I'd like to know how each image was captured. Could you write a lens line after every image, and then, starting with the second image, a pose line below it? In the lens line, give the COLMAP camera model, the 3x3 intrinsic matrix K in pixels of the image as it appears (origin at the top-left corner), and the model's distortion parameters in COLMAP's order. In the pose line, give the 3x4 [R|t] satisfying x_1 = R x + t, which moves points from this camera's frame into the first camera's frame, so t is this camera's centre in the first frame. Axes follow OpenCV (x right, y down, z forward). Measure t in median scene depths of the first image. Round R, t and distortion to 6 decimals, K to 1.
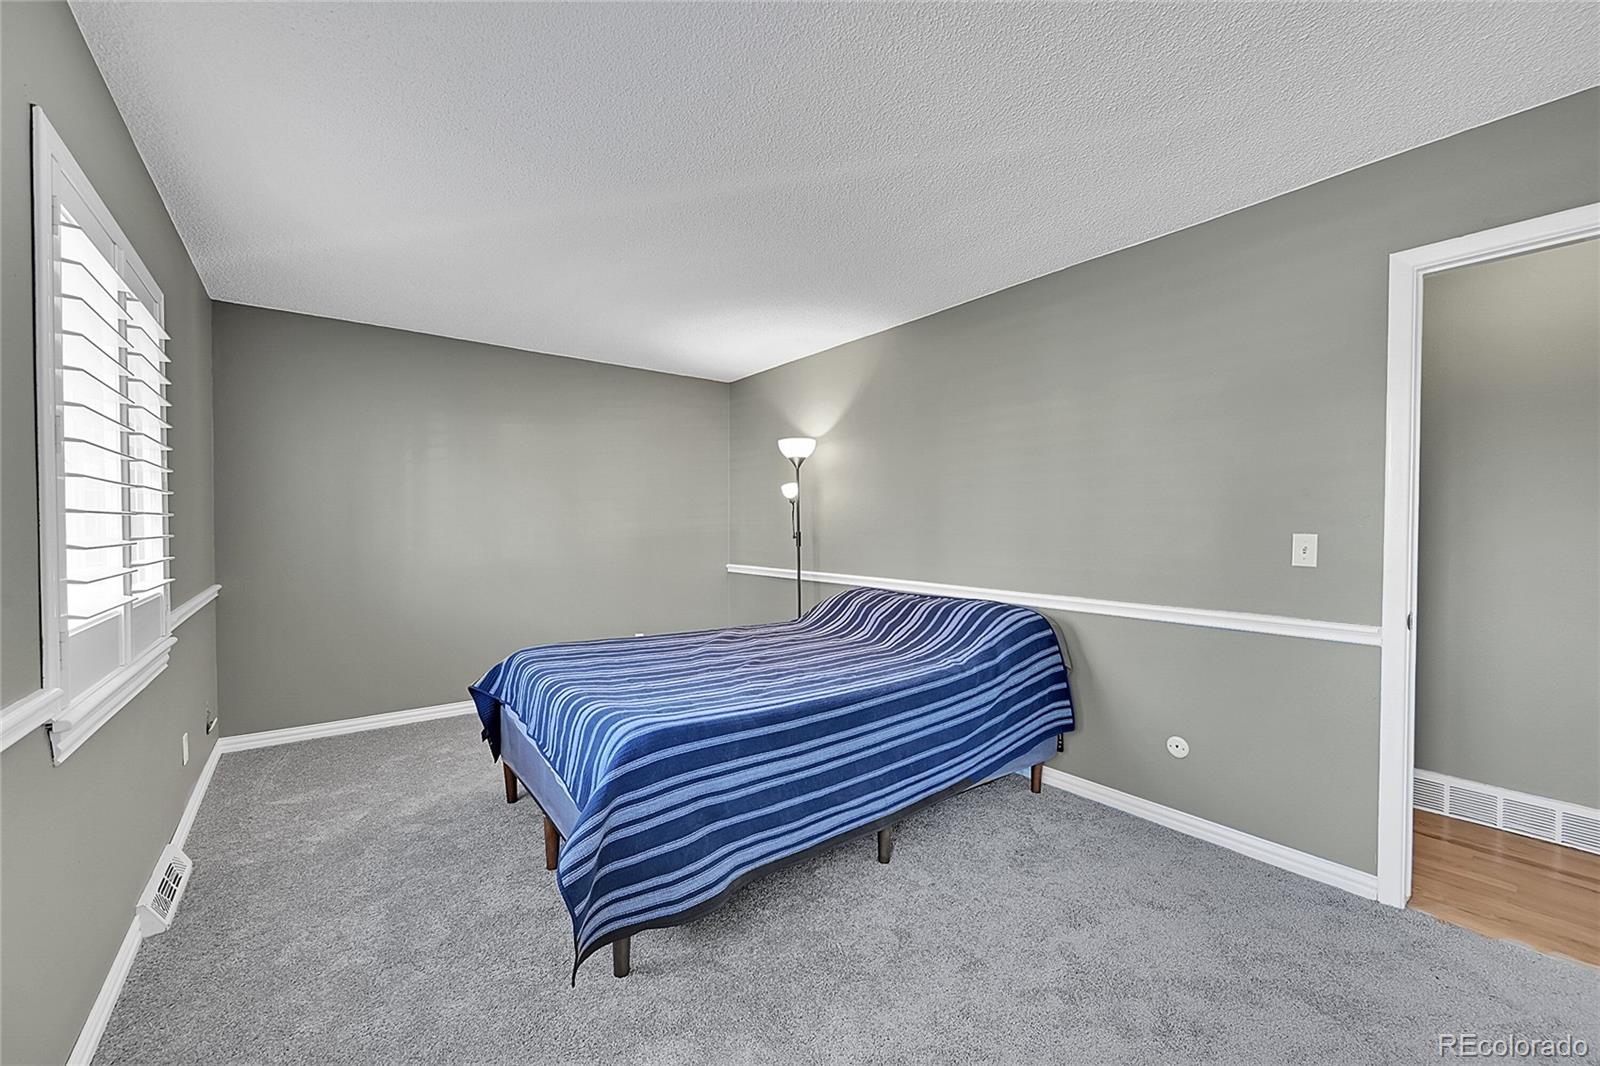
lens RADIAL K [[629.1, 0, 806.6], [0, 629.1, 538.2], [0, 0, 1]] dist [-0.002654, 0.000329]
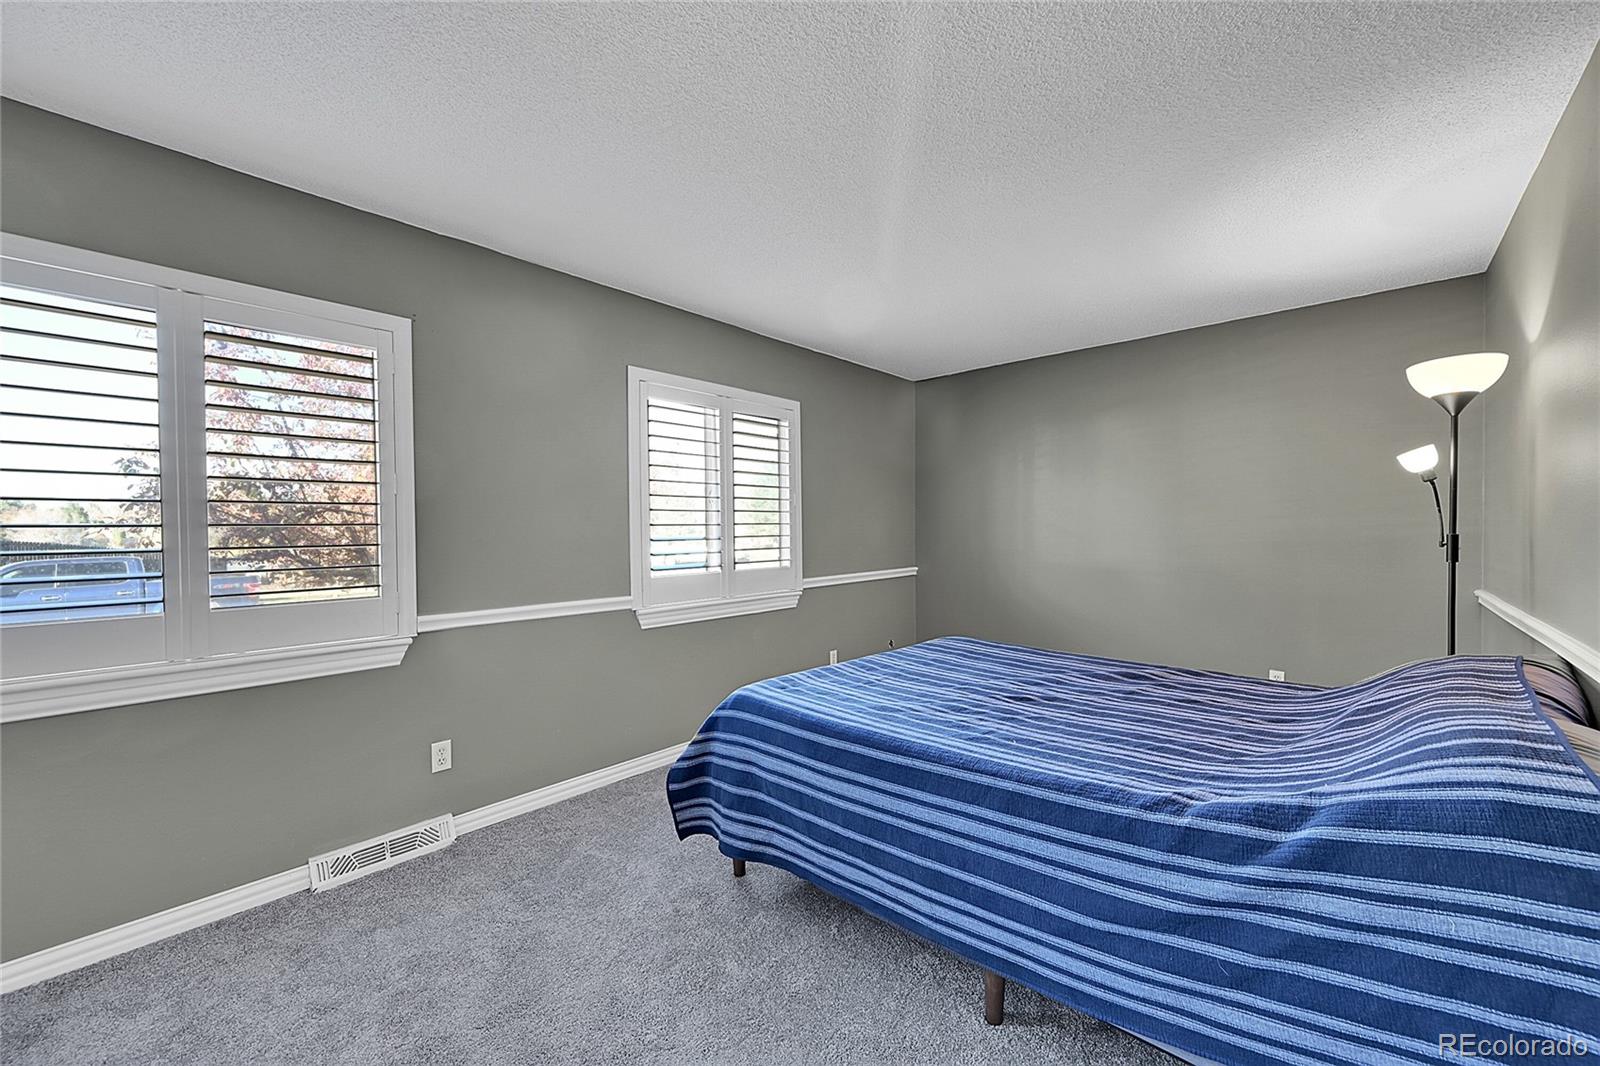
lens RADIAL K [[629.1, 0, 806.6], [0, 629.1, 538.2], [0, 0, 1]] dist [-0.002654, 0.000329]
pose [[0.181270, 0.012270, -0.983357, 0.668236], [-0.010779, 0.999887, 0.010490, -0.011475], [0.983374, 0.008698, 0.181382, 0.600129]]
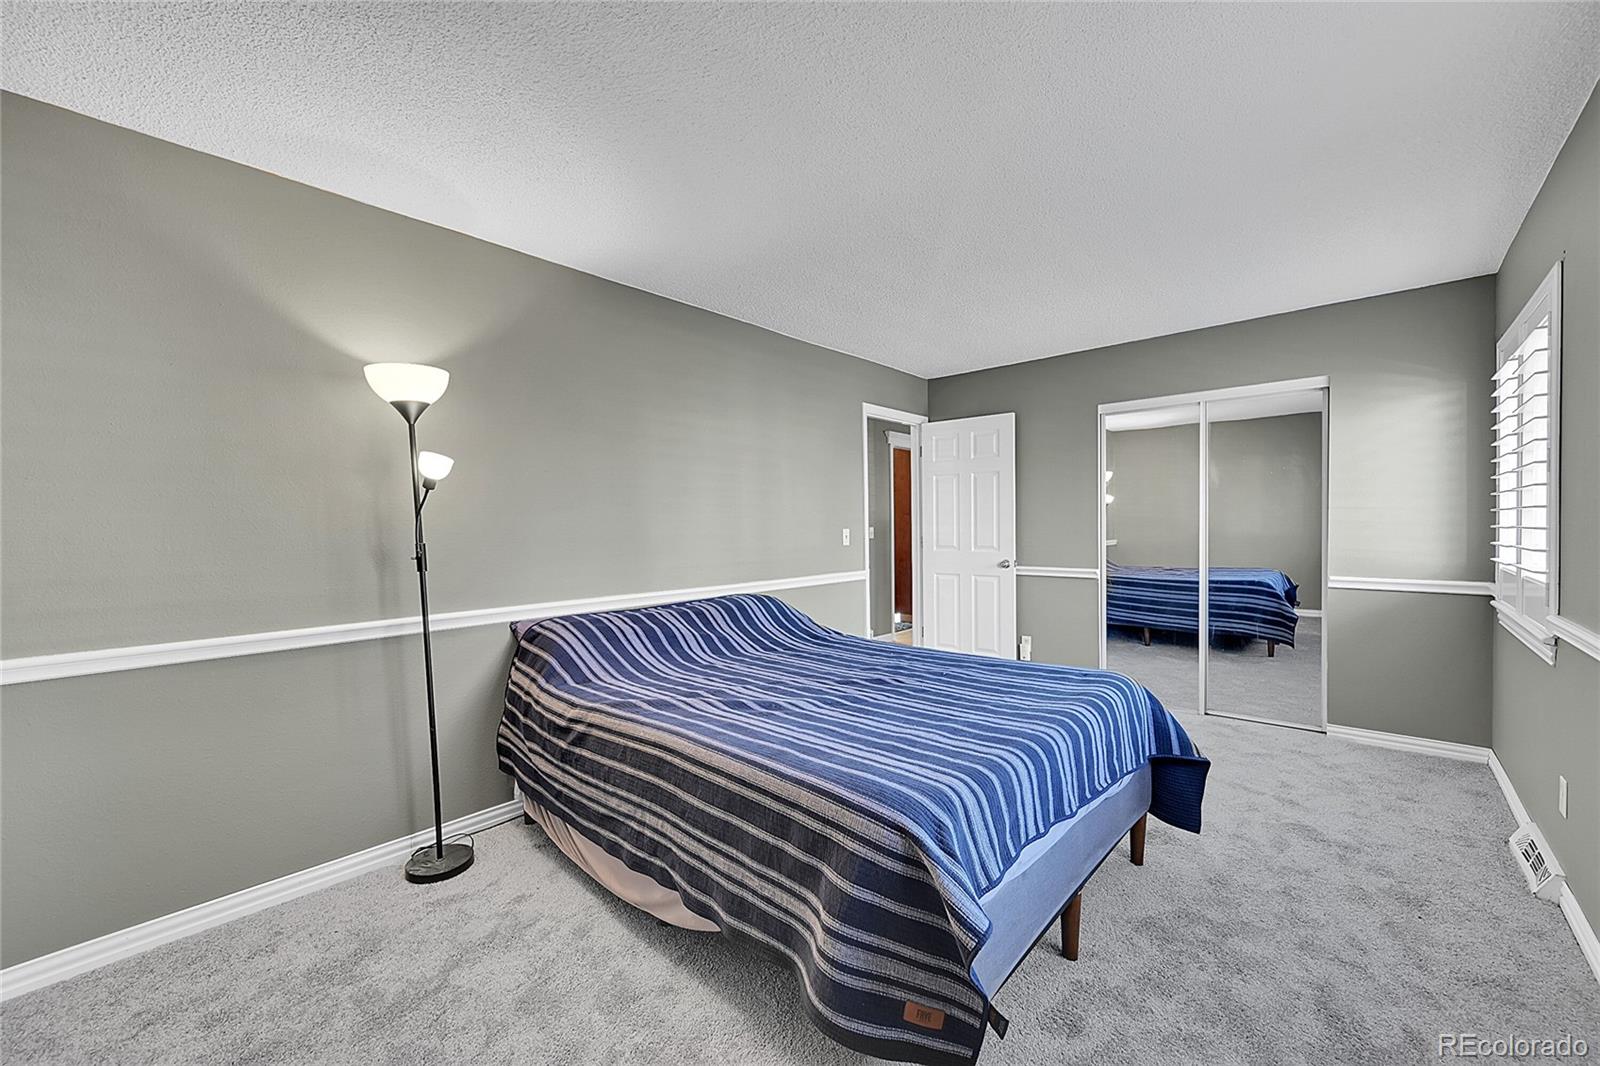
lens RADIAL K [[629.1, 0, 806.6], [0, 629.1, 538.2], [0, 0, 1]] dist [-0.002654, 0.000329]
pose [[-0.179529, -0.024231, 0.983454, -0.964526], [0.025726, 0.999239, 0.029316, -0.035120], [-0.983416, 0.030564, -0.178769, 1.264262]]
